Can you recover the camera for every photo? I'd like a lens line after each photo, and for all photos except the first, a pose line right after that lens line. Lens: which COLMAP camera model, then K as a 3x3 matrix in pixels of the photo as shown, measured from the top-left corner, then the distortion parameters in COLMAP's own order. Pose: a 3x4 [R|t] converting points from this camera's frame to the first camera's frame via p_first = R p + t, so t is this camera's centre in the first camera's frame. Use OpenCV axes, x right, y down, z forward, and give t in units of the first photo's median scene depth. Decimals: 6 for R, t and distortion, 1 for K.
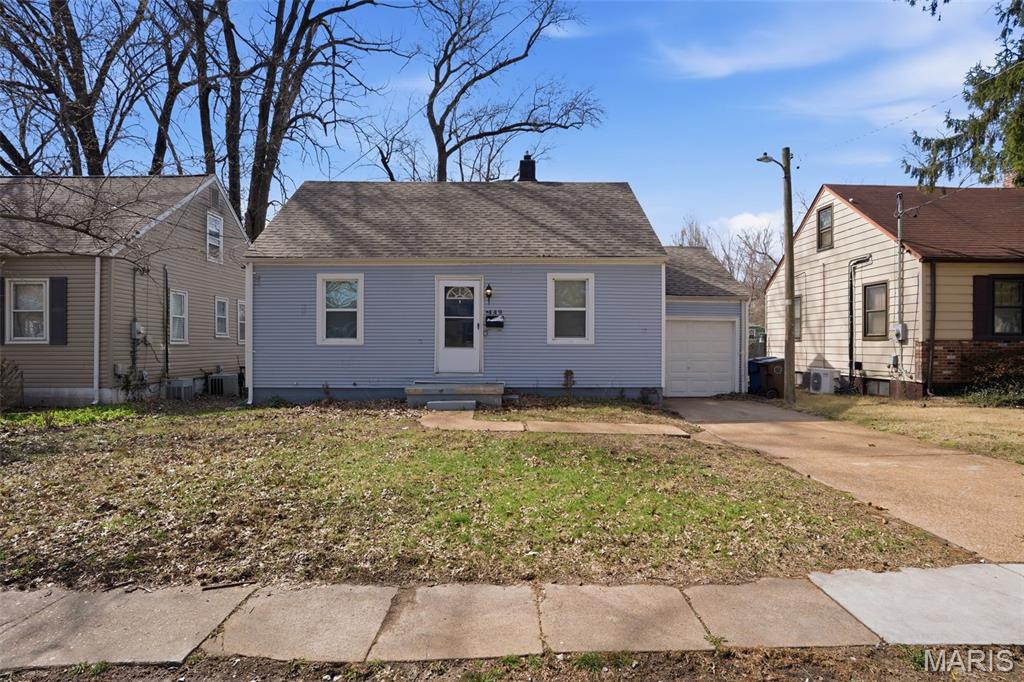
lens RADIAL K [[537.4, 0, 507.3], [0, 537.4, 346.0], [0, 0, 1]] dist [-0.071229, 0.035849]
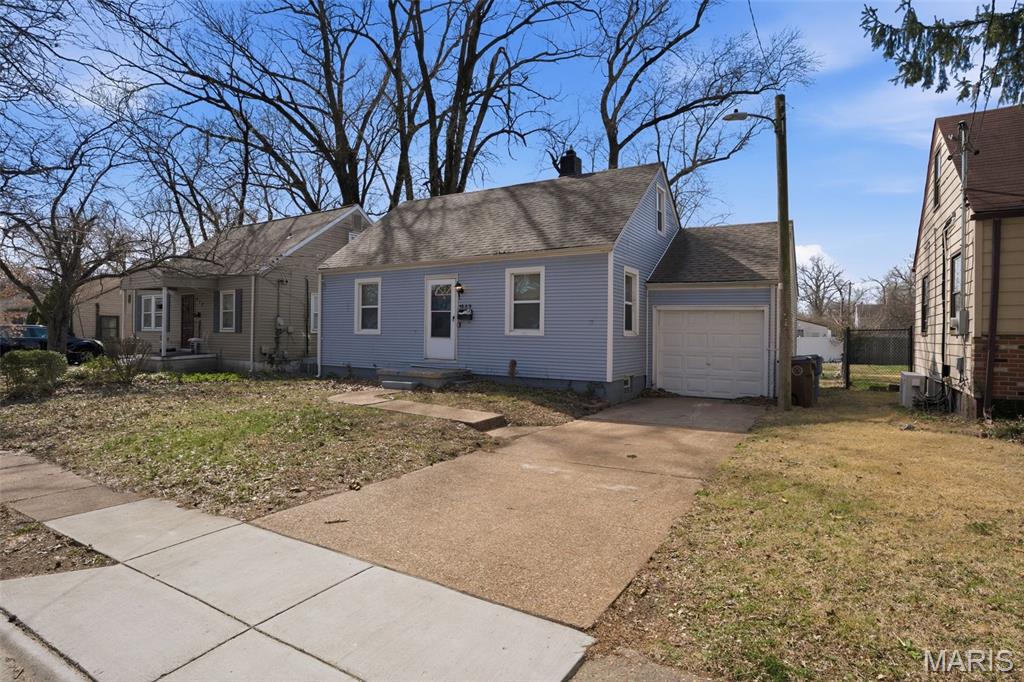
lens RADIAL K [[540.2, 0, 512.0], [0, 540.2, 341.0], [0, 0, 1]] dist [-0.074289, 0.035705]
pose [[0.843044, 0.015230, -0.537629, 0.657697], [-0.011227, 0.999880, 0.010719, -0.003629], [0.537728, -0.003001, 0.843113, 0.101401]]
